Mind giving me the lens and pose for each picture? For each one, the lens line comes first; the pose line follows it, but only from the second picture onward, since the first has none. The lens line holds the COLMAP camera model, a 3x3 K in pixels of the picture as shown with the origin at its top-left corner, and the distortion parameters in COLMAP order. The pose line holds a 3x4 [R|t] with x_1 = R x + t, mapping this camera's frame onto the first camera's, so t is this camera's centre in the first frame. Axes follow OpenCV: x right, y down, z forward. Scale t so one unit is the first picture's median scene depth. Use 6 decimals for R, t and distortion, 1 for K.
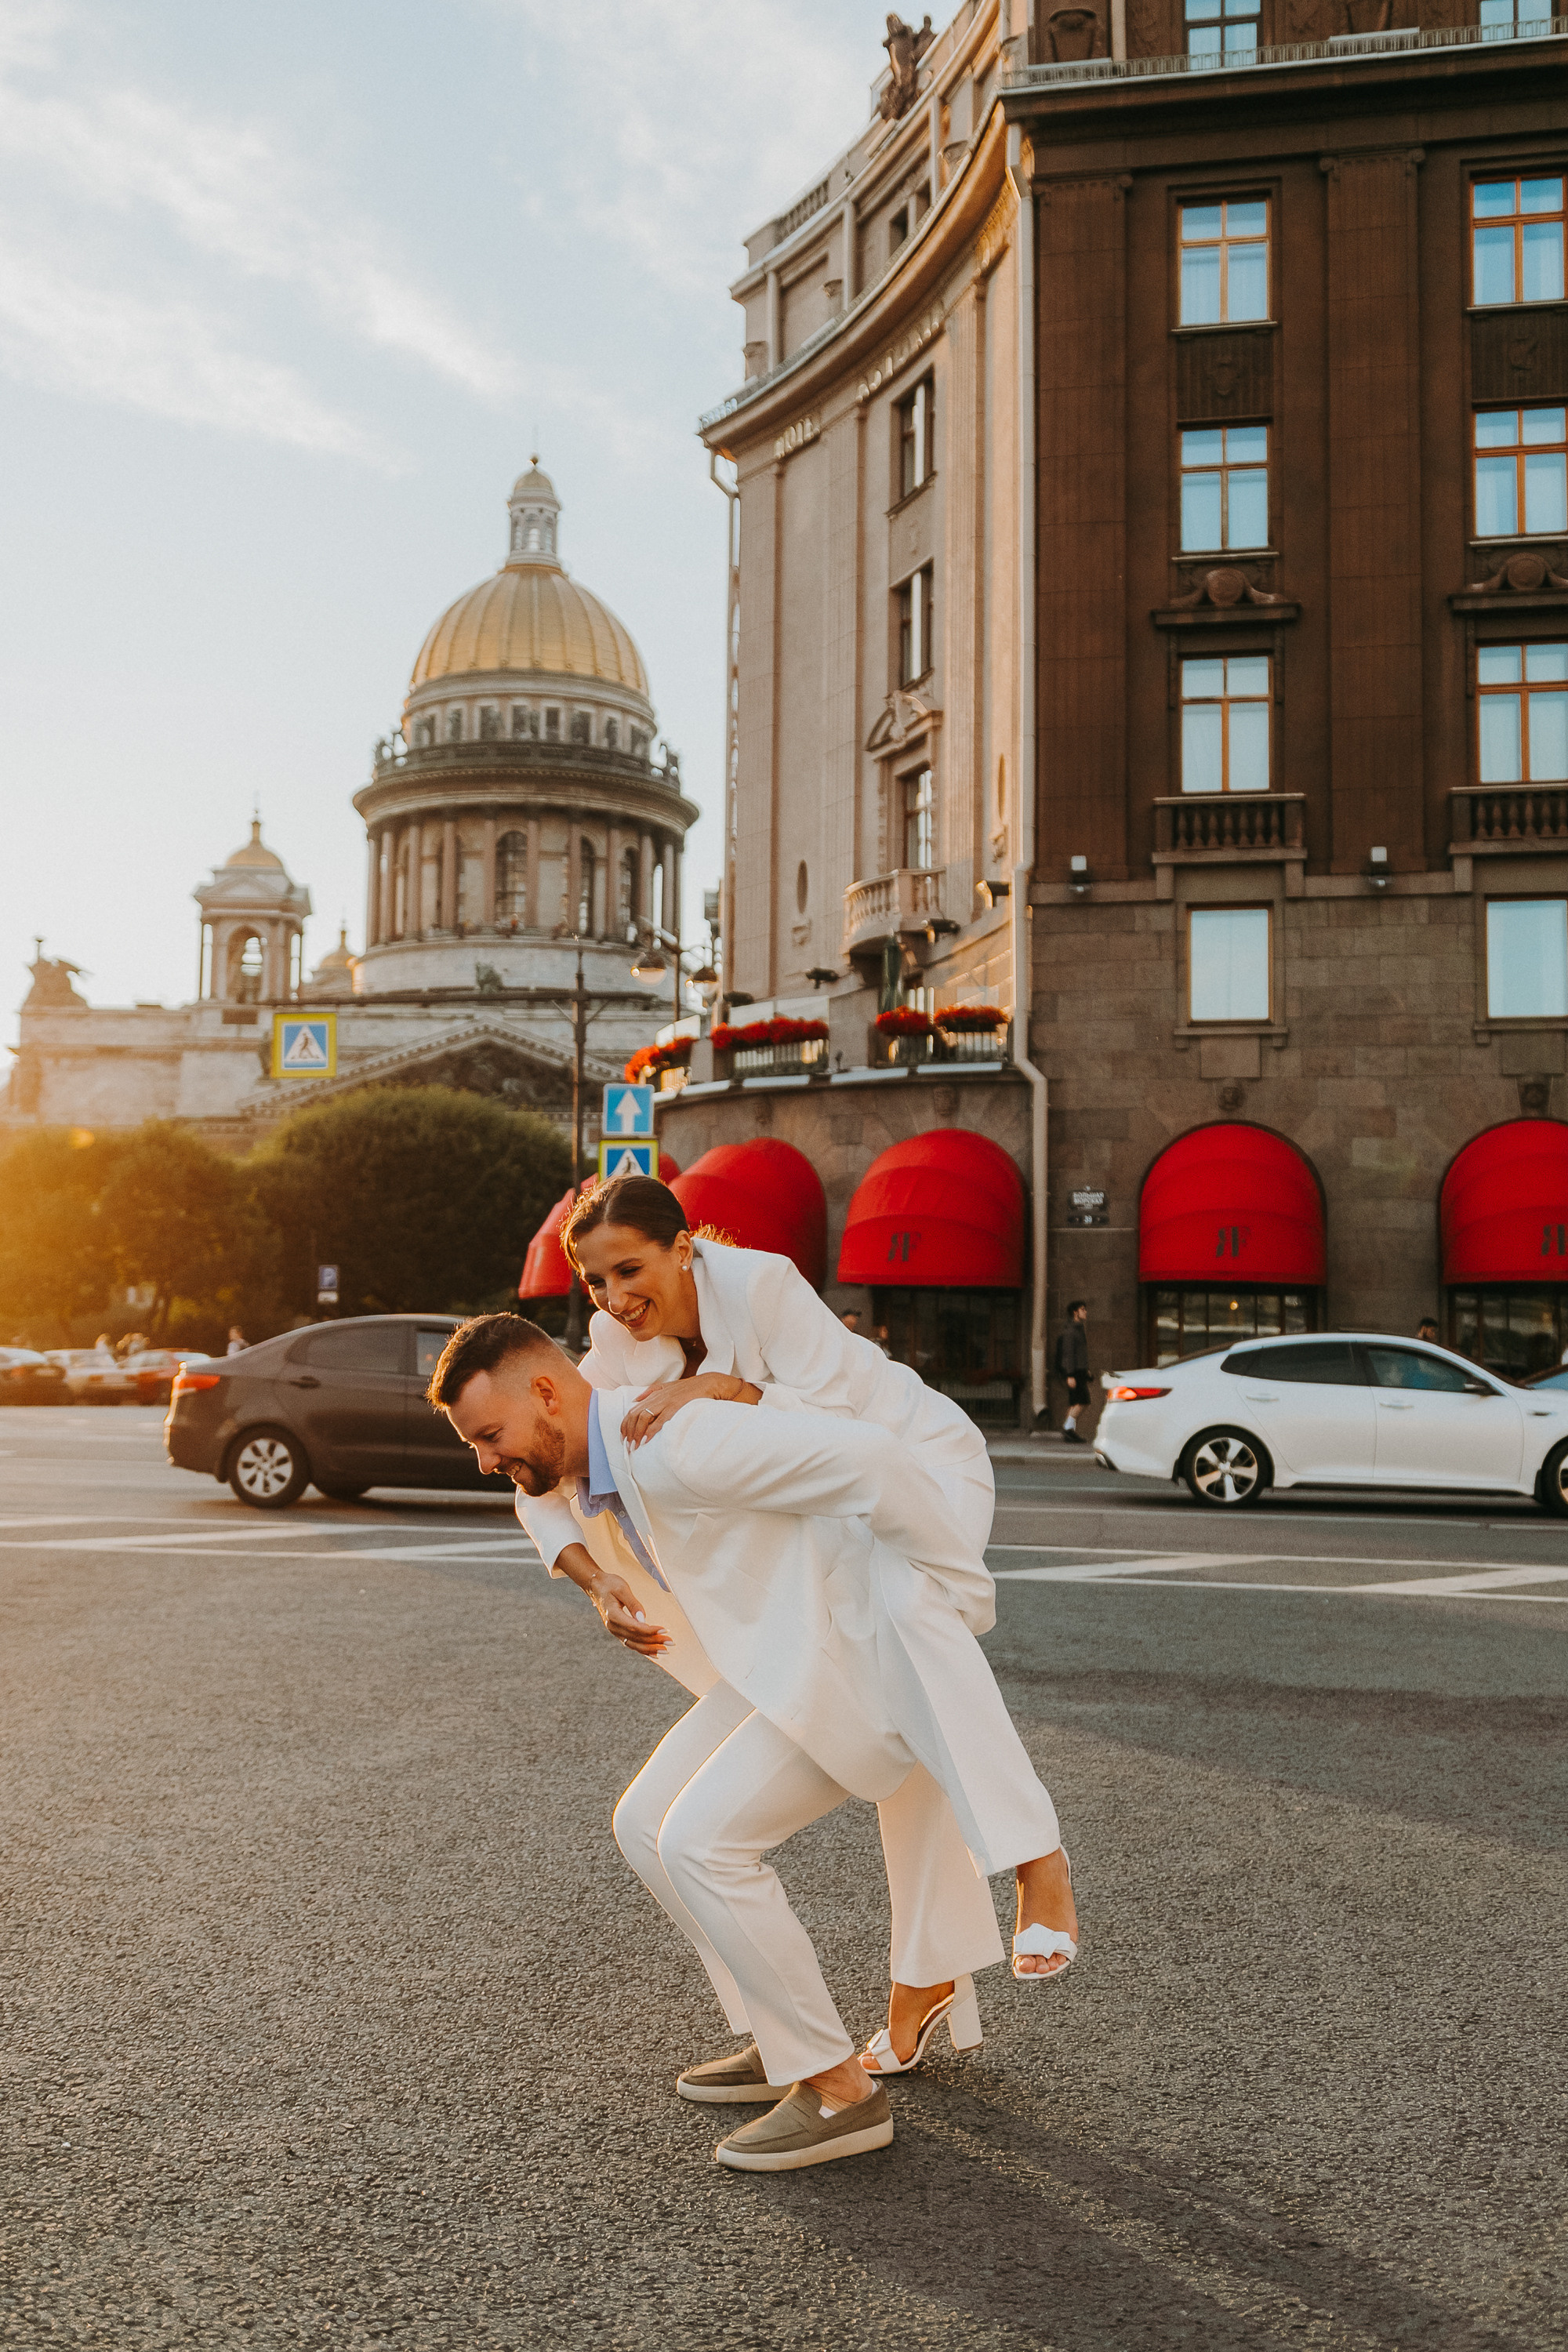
lens RADIAL K [[2347.9, 0, 771.2], [0, 2347.9, 1165.8], [0, 0, 1]] dist [0.026933, -0.001845]
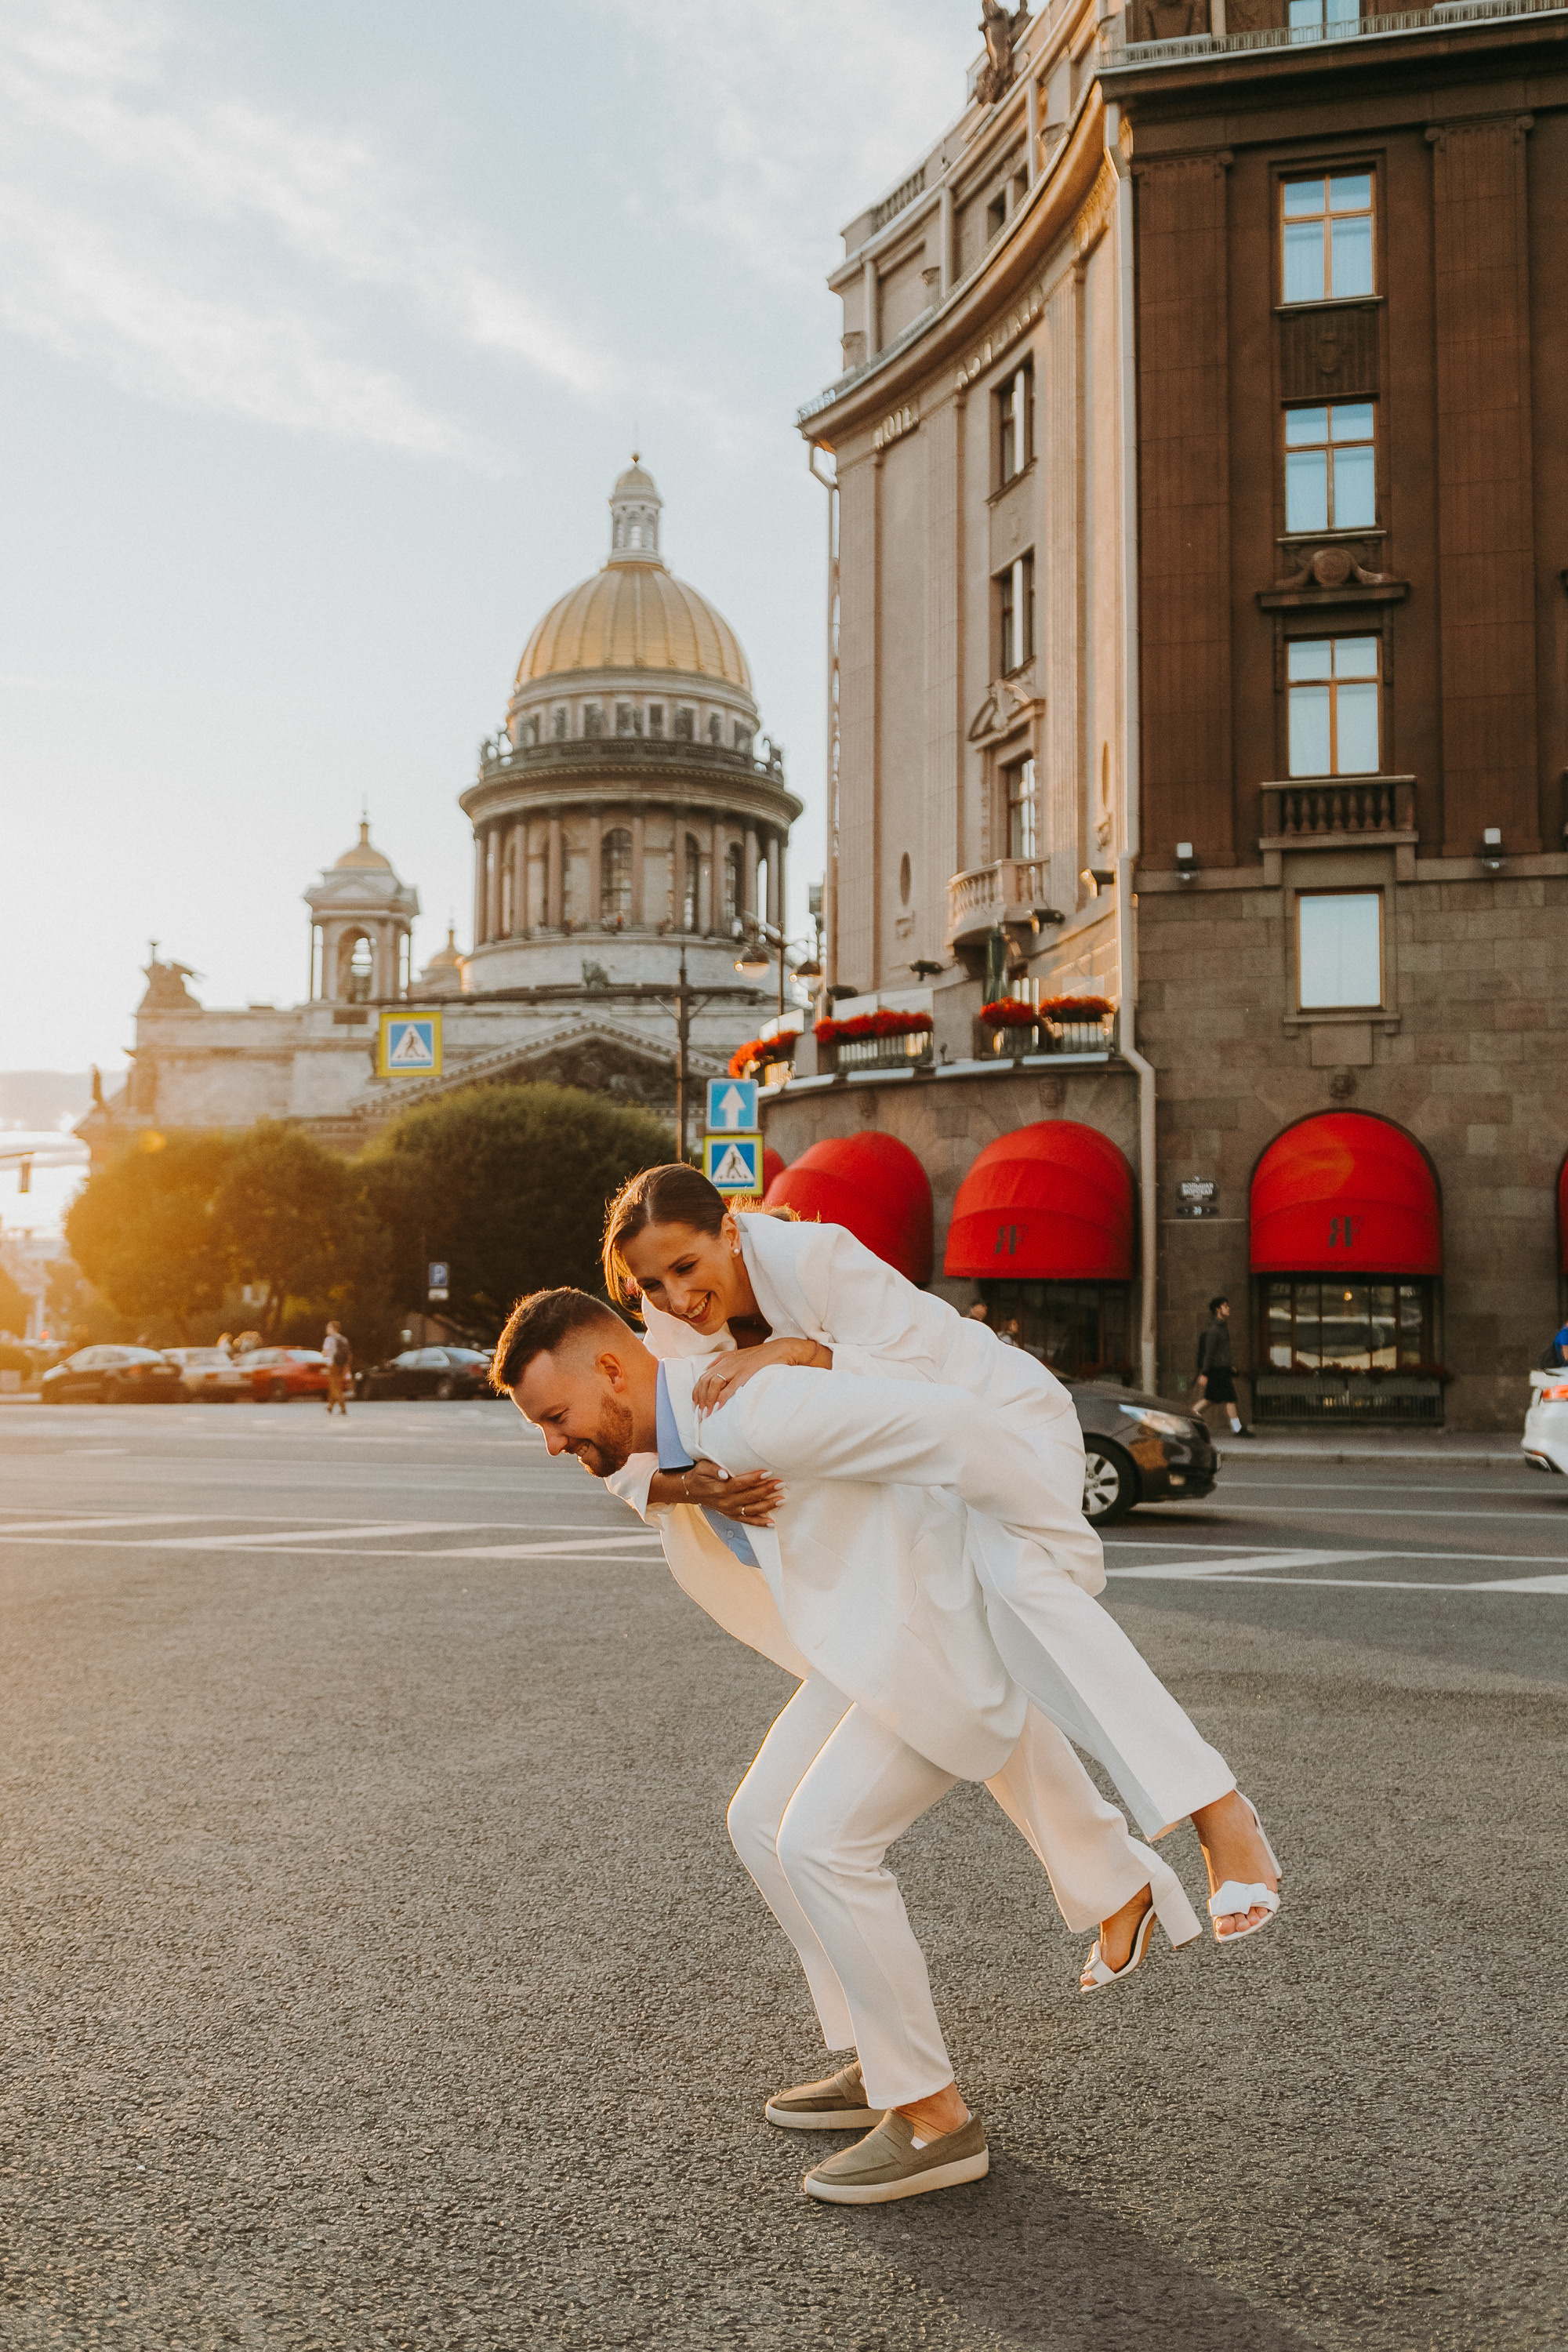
lens RADIAL K [[2347.9, 0, 771.2], [0, 2347.9, 1165.8], [0, 0, 1]] dist [0.026933, -0.001845]
pose [[0.998893, -0.010058, -0.045944, 0.000890], [0.010176, 0.999945, 0.002341, -0.000041], [0.045918, -0.002806, 0.998941, 0.002707]]
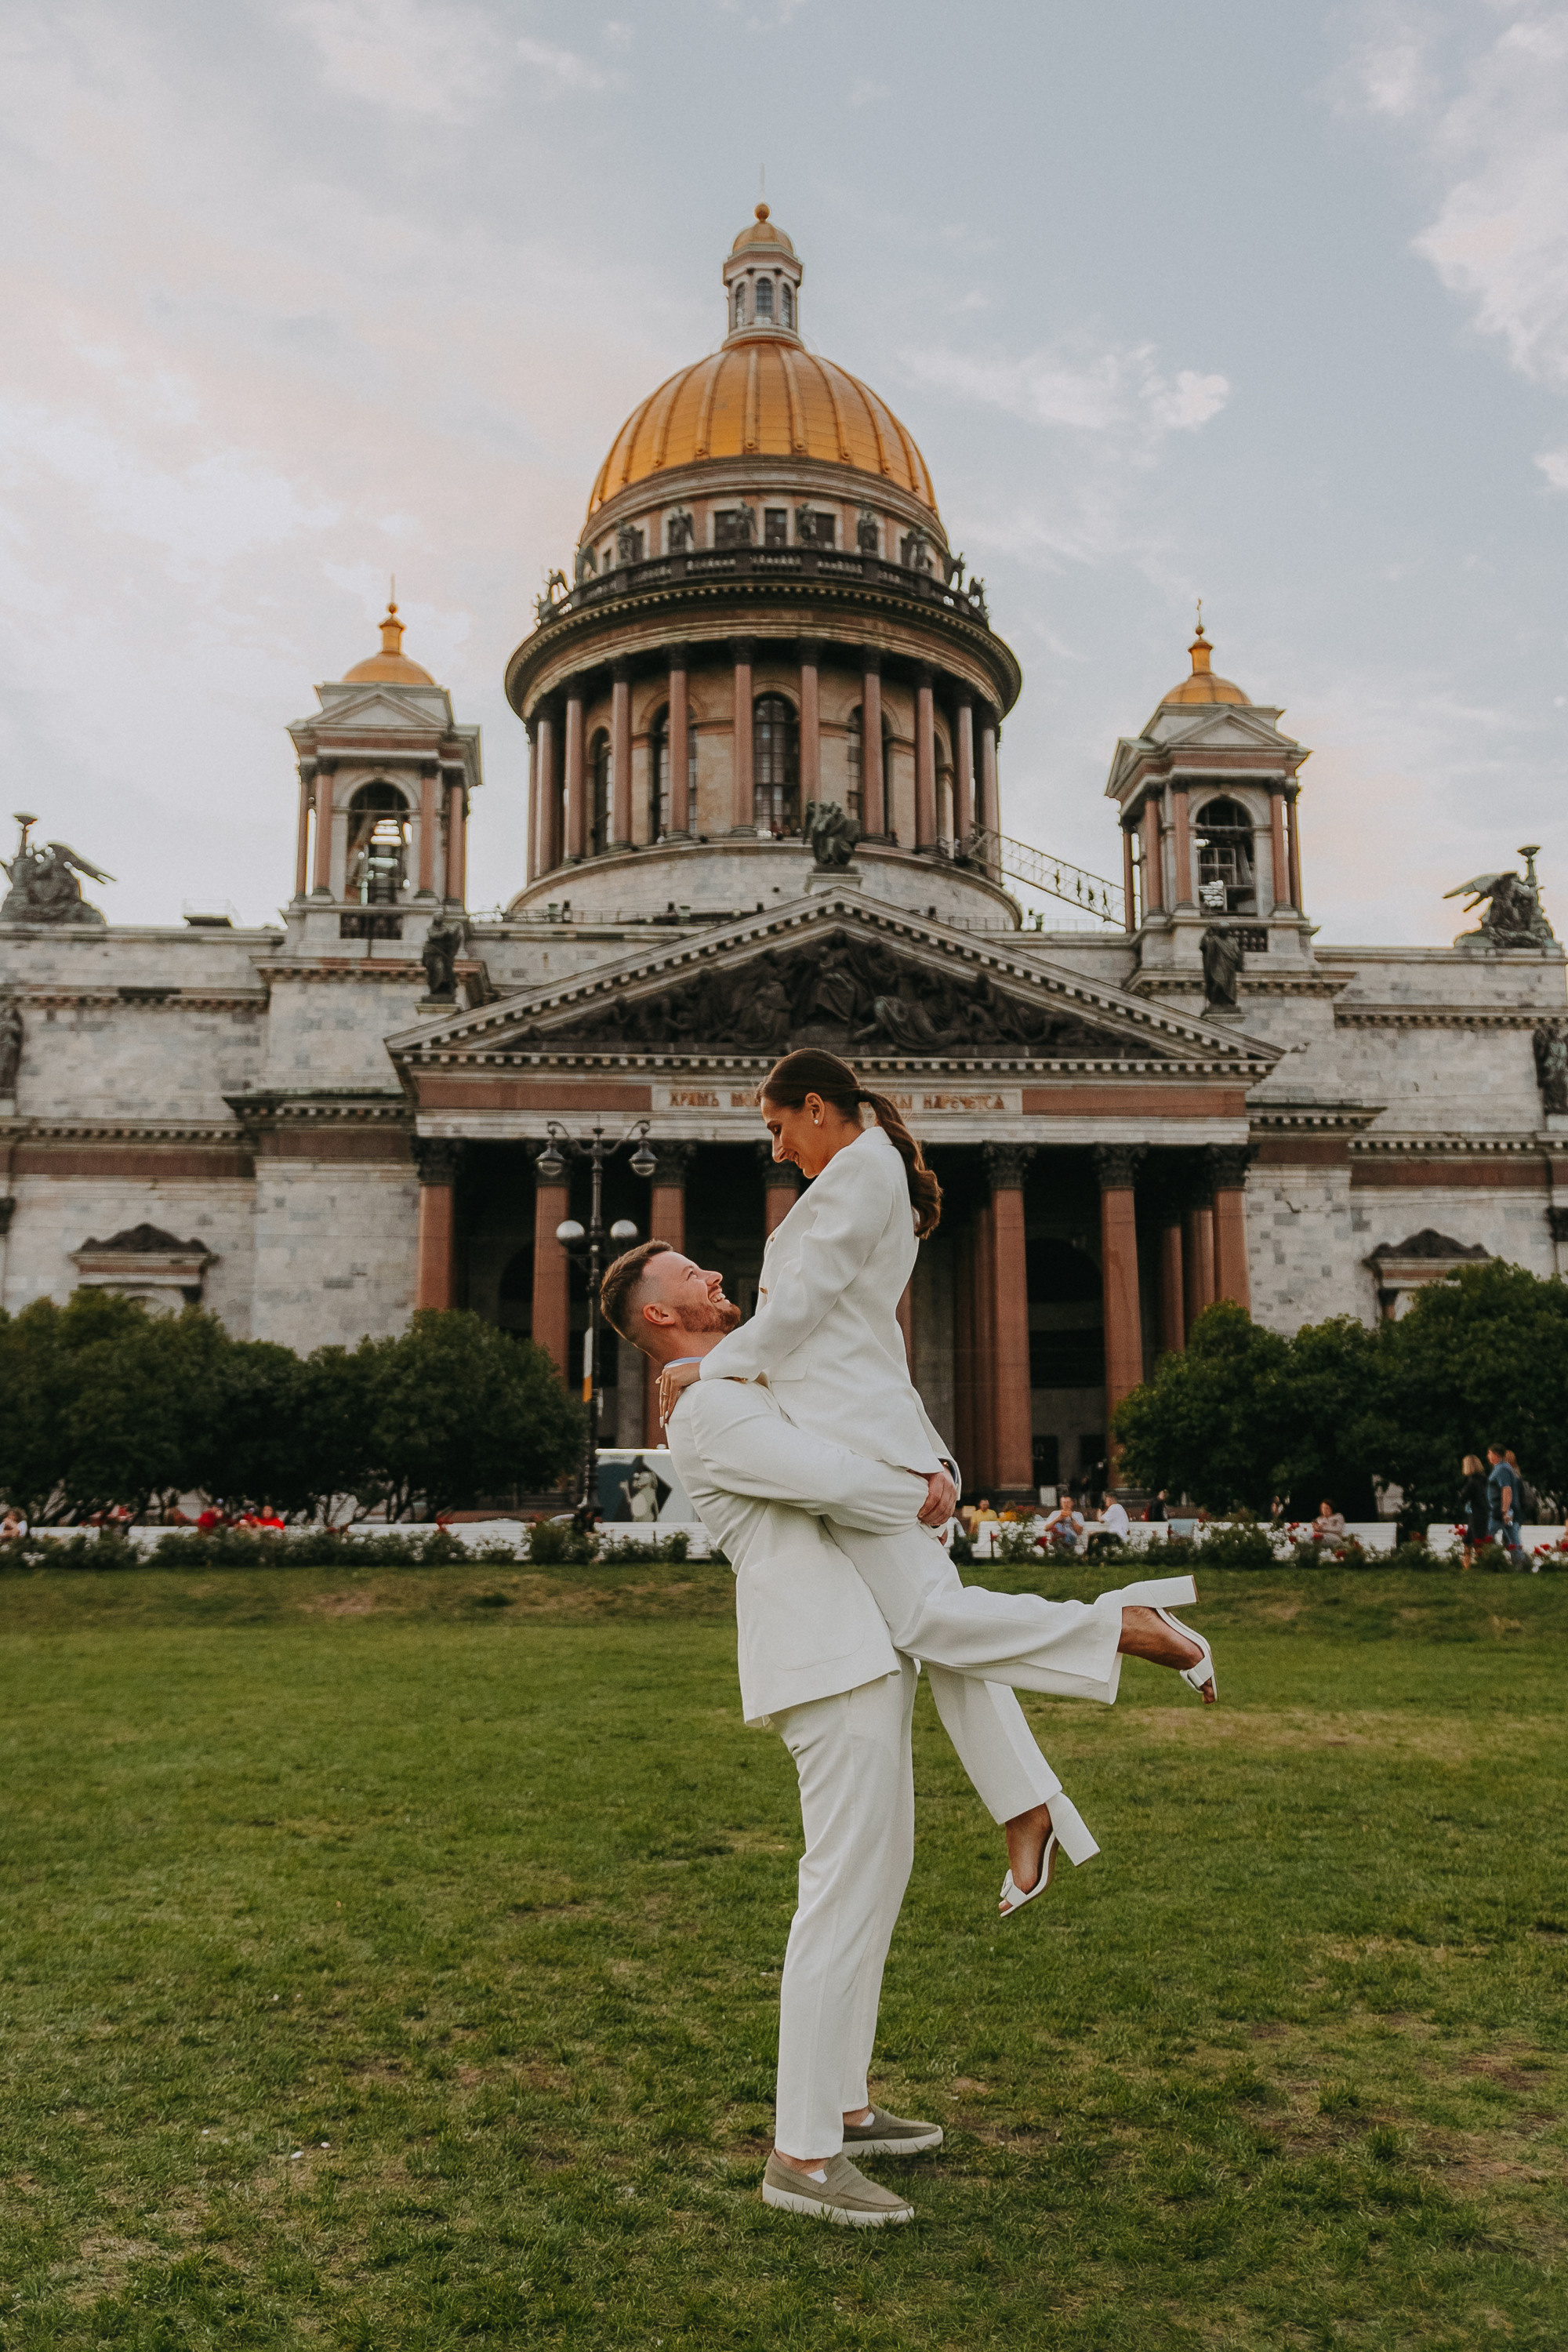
lens RADIAL K [[2020.4, 0, 773.2], [0, 2020.4, 1165.5], [0, 0, 1]] dist [0.027221, -0.008622]
pose [[0.998930, -0.006695, 0.045763, -0.692646], [0.010639, 0.996195, -0.086503, 0.185979], [-0.045010, 0.086897, 0.995200, 2.323924]]
